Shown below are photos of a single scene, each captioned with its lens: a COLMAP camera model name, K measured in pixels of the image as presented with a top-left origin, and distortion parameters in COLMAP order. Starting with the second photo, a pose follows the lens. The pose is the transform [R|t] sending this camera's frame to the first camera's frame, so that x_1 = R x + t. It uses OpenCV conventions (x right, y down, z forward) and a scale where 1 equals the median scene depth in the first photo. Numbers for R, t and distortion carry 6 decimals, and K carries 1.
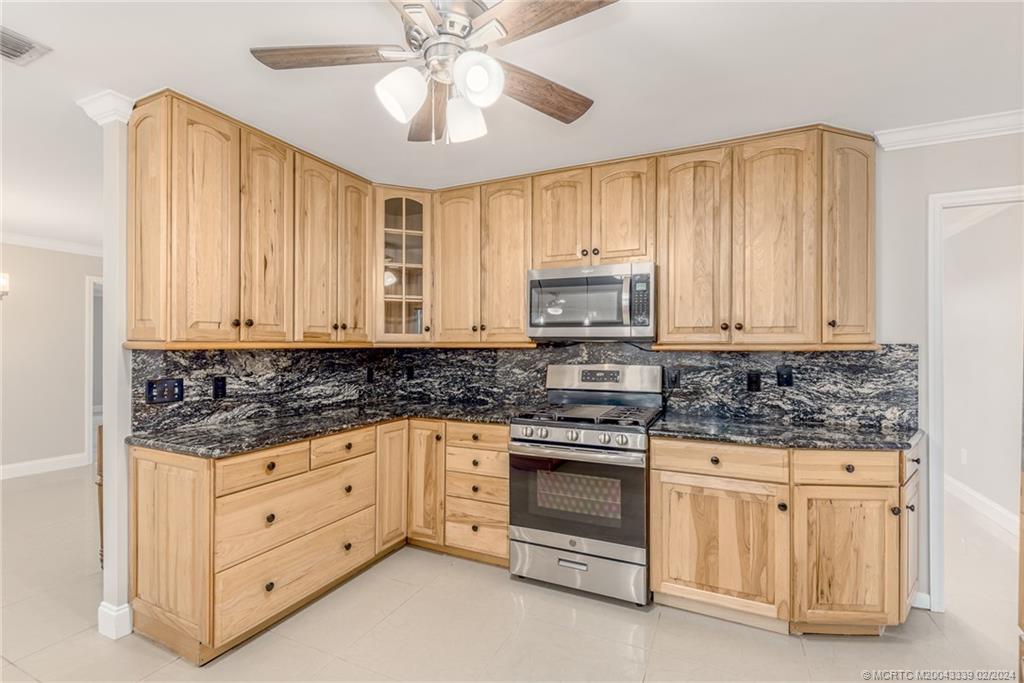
lens RADIAL K [[462.4, 0, 513.9], [0, 462.4, 345.4], [0, 0, 1]] dist [0.000083, 0.000061]
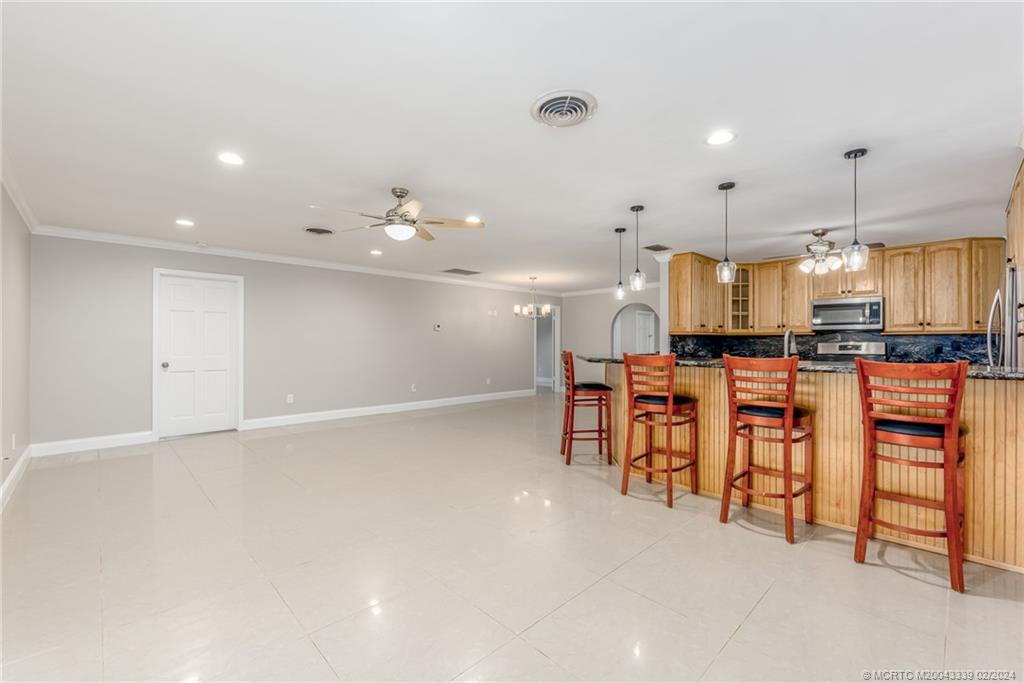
lens RADIAL K [[420.5, 0, 512.0], [0, 420.5, 341.5], [0, 0, 1]] dist [0.001381, -0.008390]
pose [[0.931631, -0.004302, -0.363380, -0.636441], [0.004114, 0.999991, -0.001289, 0.037927], [0.363382, -0.000294, 0.931640, -1.556762]]
